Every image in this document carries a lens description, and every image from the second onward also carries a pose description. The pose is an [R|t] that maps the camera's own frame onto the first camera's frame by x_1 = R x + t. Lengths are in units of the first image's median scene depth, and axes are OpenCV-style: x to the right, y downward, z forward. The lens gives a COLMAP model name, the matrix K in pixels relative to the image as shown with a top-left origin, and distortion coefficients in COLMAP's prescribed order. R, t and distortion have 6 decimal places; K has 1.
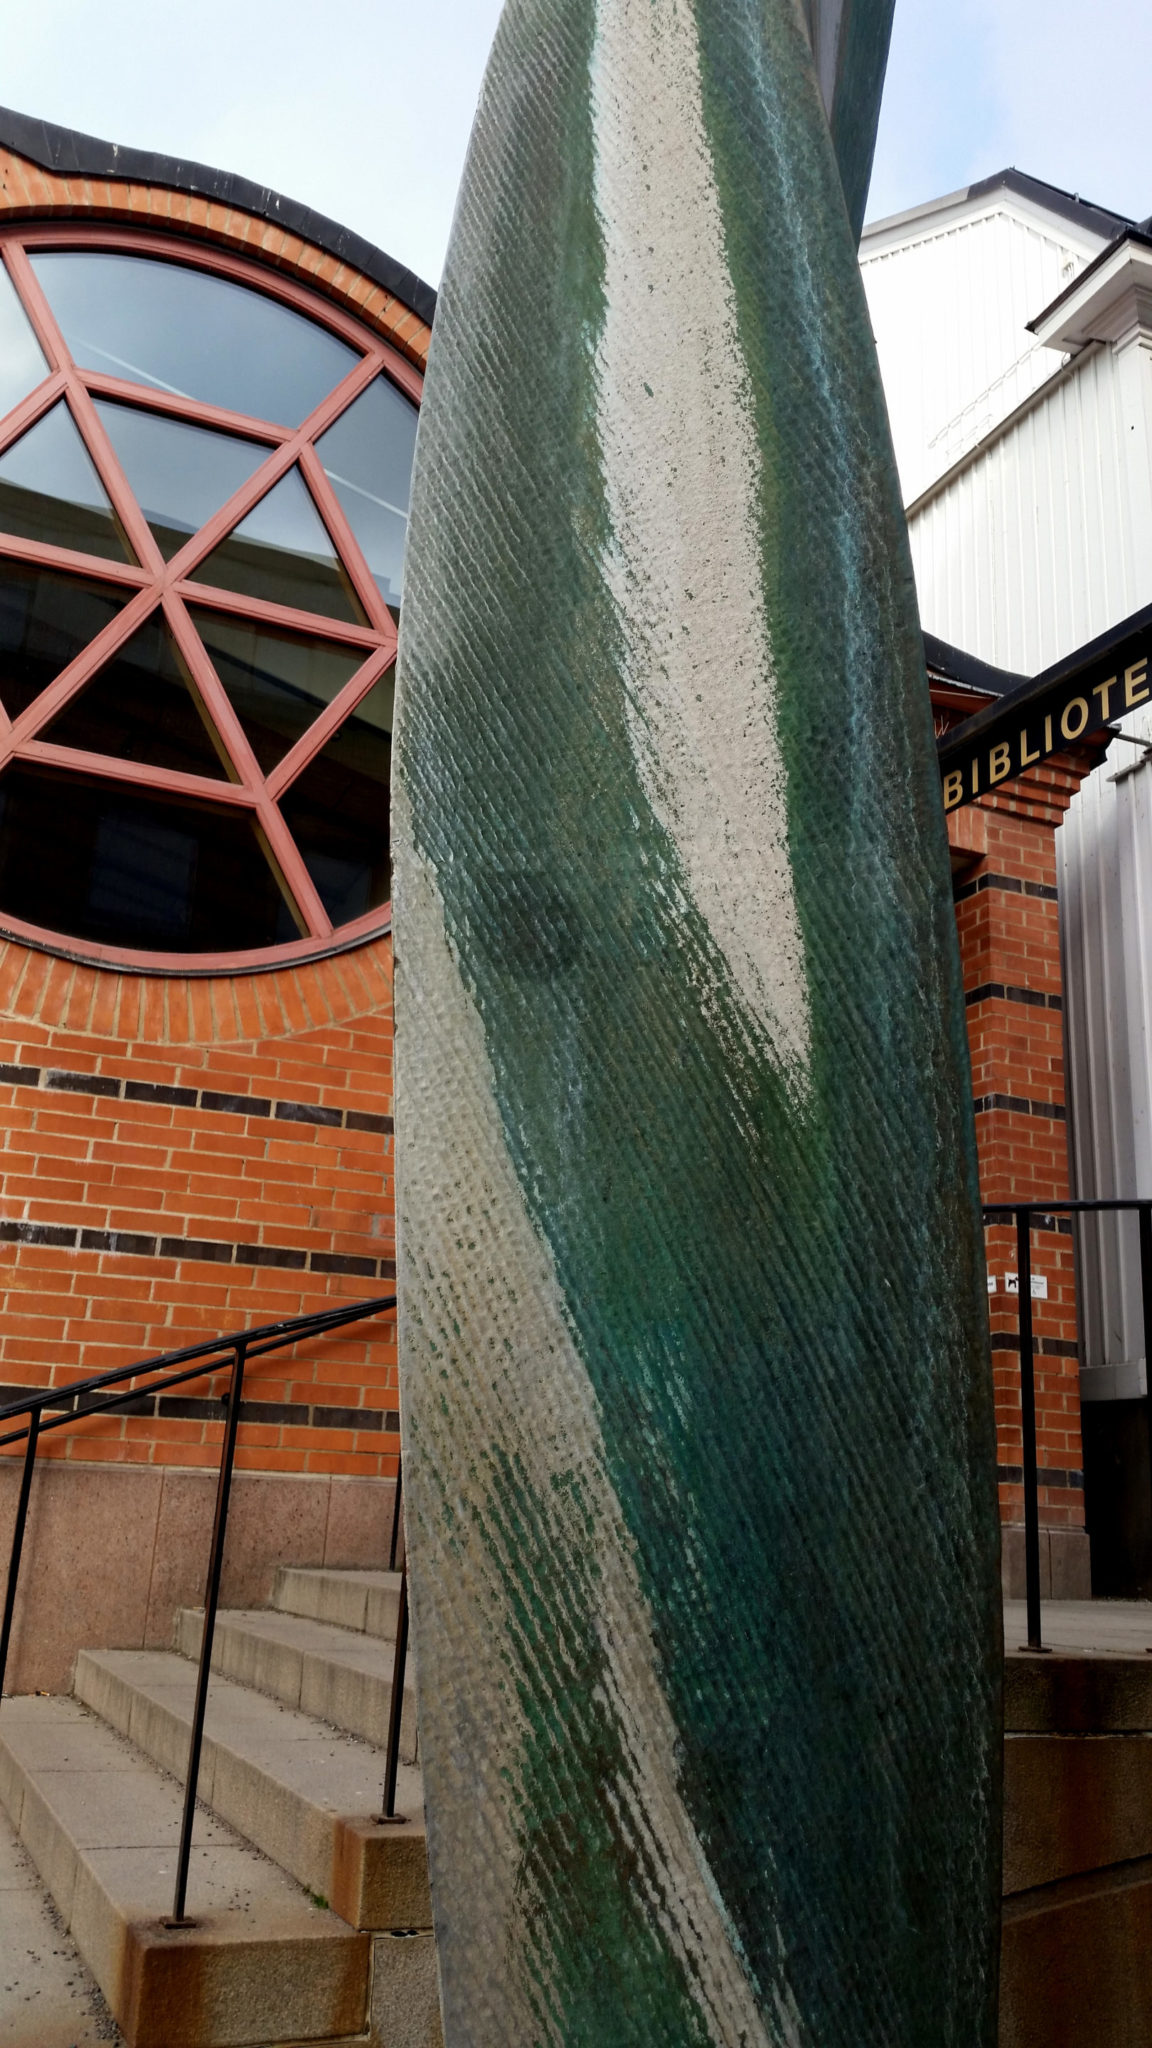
lens RADIAL K [[1600.7, 0, 575.6], [0, 1600.7, 1028.5], [0, 0, 1]] dist [0.034275, -0.005106]
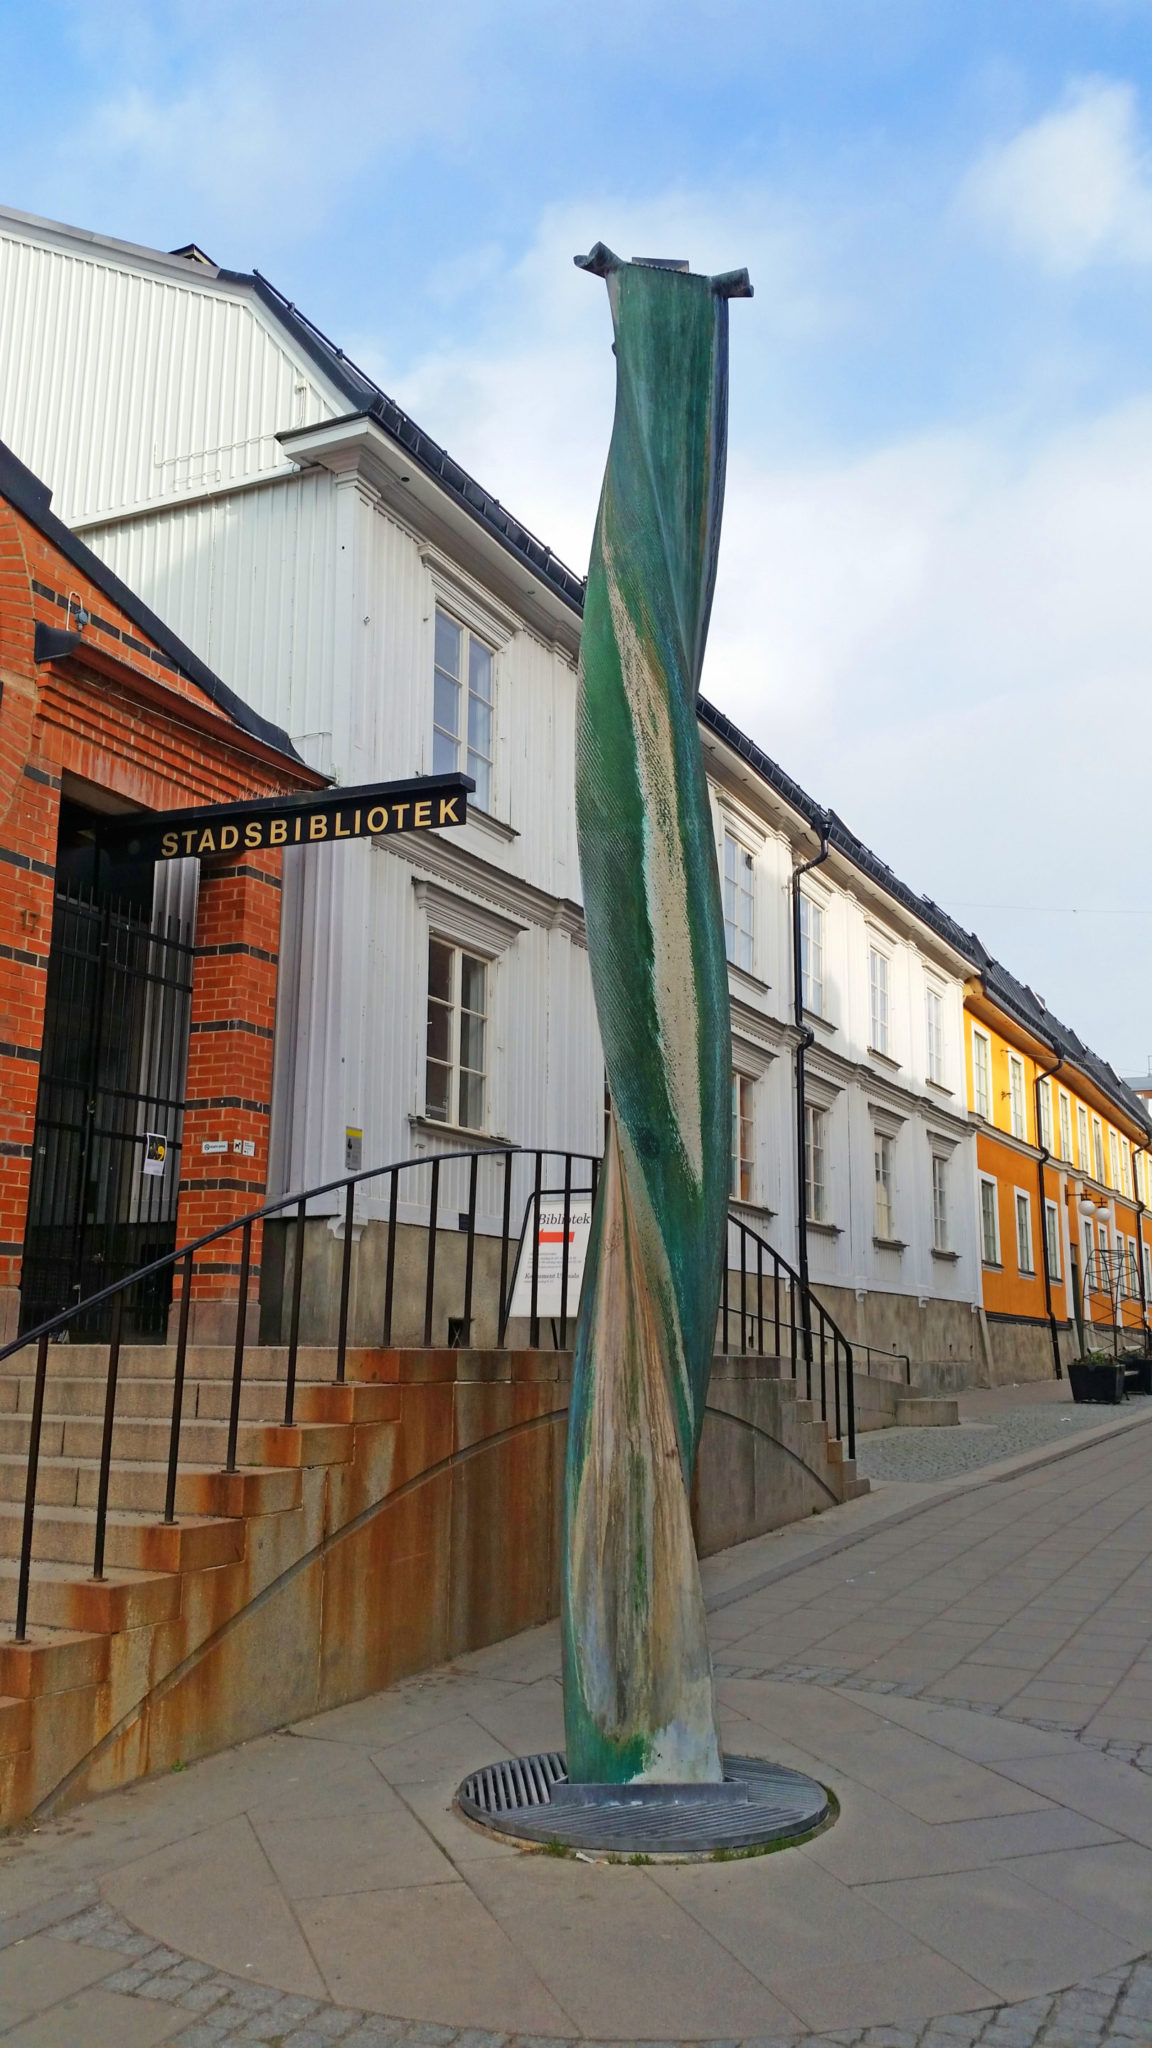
lens RADIAL K [[1600.7, 0, 575.6], [0, 1600.7, 1028.5], [0, 0, 1]] dist [0.034275, -0.005106]
pose [[0.743113, 0.087508, 0.663419, -0.537235], [-0.171757, 0.983141, 0.062708, -0.107085], [-0.646748, -0.160546, 0.745615, -0.339172]]
